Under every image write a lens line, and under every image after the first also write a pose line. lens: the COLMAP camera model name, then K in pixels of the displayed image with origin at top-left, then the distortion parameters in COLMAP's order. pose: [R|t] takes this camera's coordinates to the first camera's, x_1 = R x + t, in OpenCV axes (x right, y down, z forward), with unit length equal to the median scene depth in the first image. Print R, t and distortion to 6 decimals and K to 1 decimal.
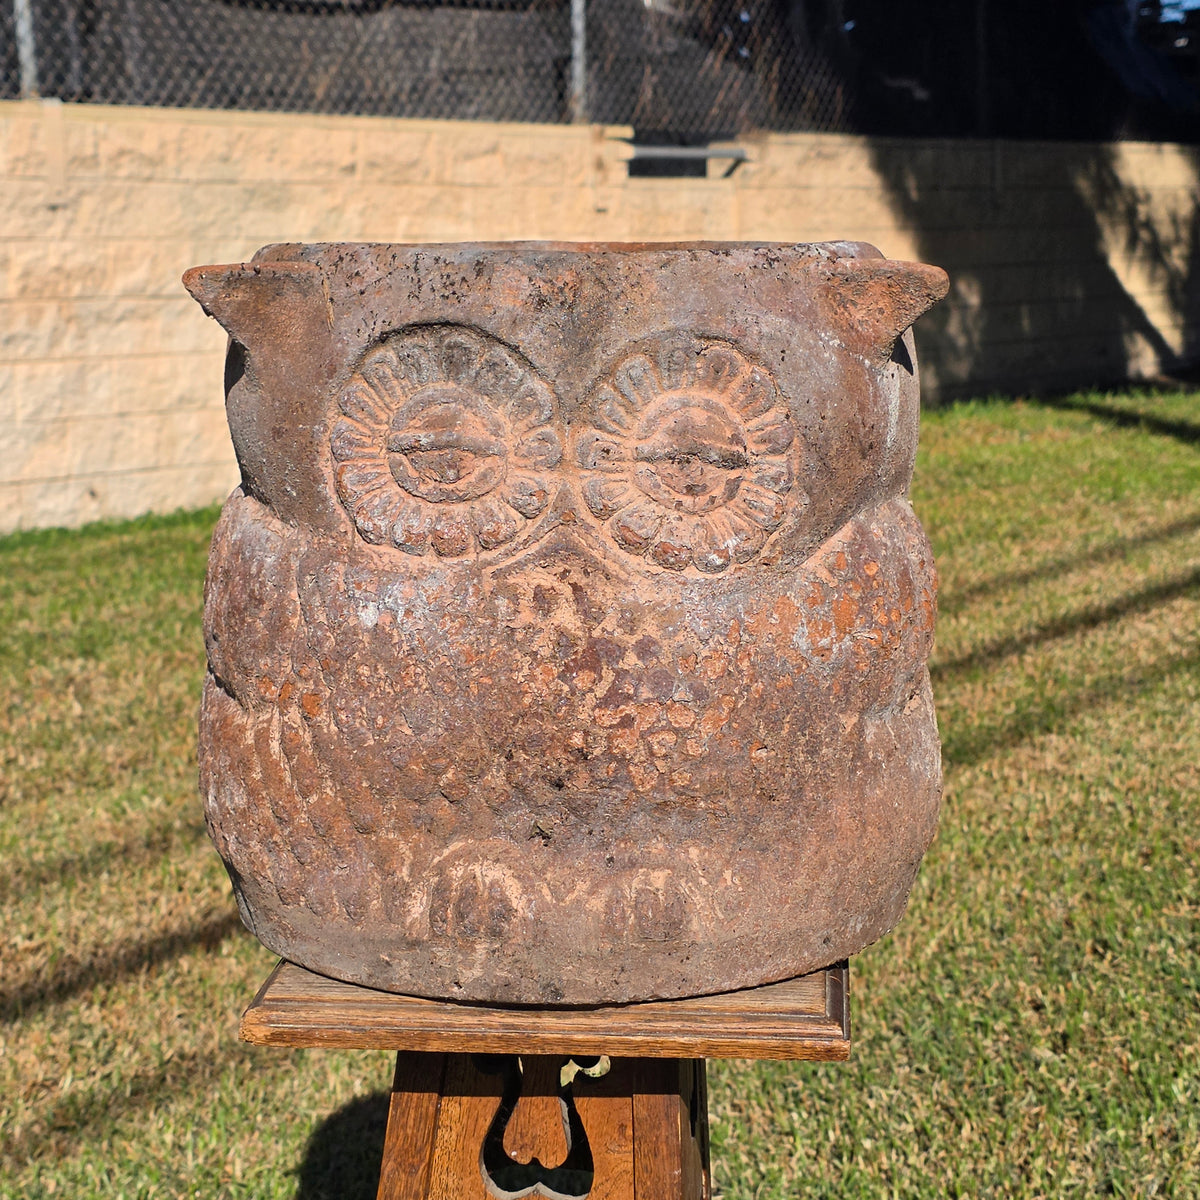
lens RADIAL K [[2454.1, 0, 572.2], [0, 2454.1, 615.5], [0, 0, 1]] dist [0.151325, 0.000000]
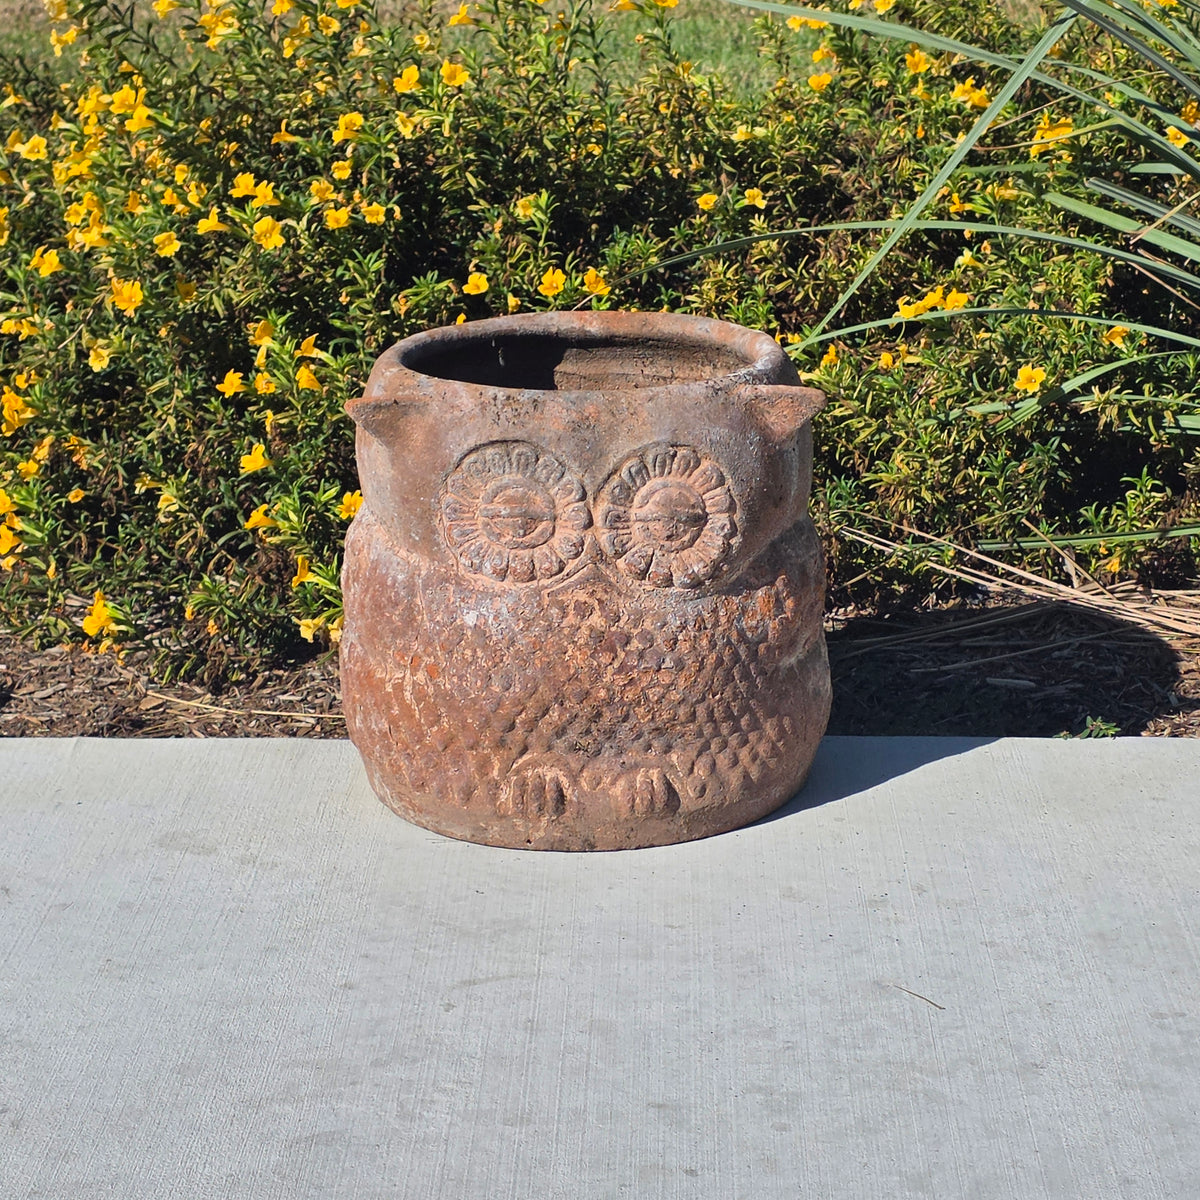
lens RADIAL K [[3105.6, 0, 597.0], [0, 3105.6, 599.8], [0, 0, 1]] dist [-0.040927, 0.000000]
pose [[0.998737, -0.026654, 0.042596, -0.085845], [0.021200, 0.992091, 0.123714, -0.260140], [-0.045557, -0.122655, 0.991403, -1.007301]]
